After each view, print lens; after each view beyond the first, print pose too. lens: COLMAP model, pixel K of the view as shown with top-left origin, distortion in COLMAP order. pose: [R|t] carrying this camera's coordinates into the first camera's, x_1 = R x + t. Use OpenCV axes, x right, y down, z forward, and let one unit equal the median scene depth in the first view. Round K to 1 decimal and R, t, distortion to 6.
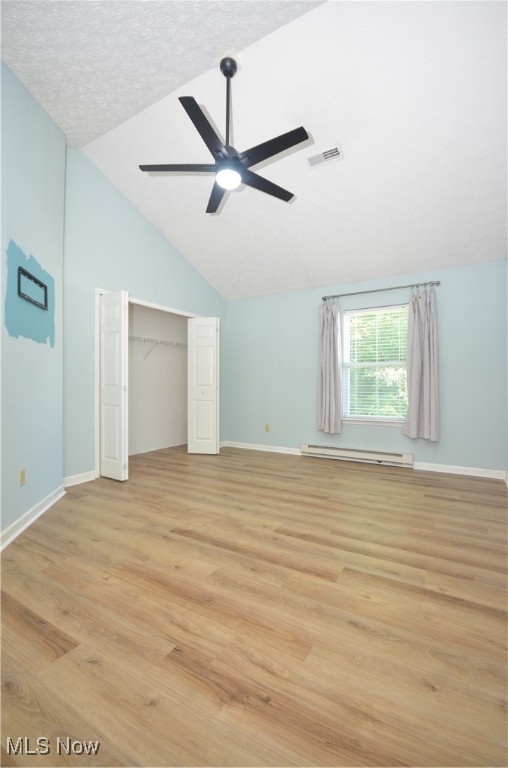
lens RADIAL K [[336.0, 0, 265.9], [0, 336.0, 394.2], [0, 0, 1]] dist [0.003019, -0.008265]
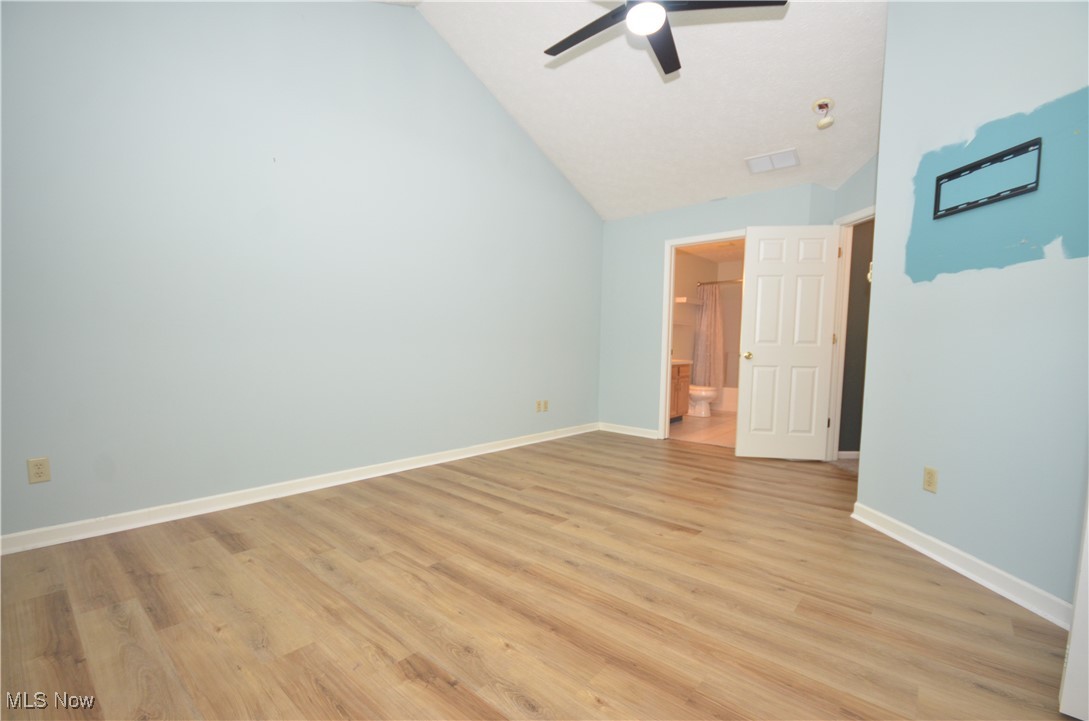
lens RADIAL K [[476.4, 0, 546.0], [0, 476.4, 367.2], [0, 0, 1]] dist [0.003019, -0.008265]
pose [[-0.983262, -0.030976, 0.179544, -0.108394], [-0.017680, 0.997012, 0.075190, -0.038741], [-0.181337, 0.070757, -0.980872, 1.903118]]
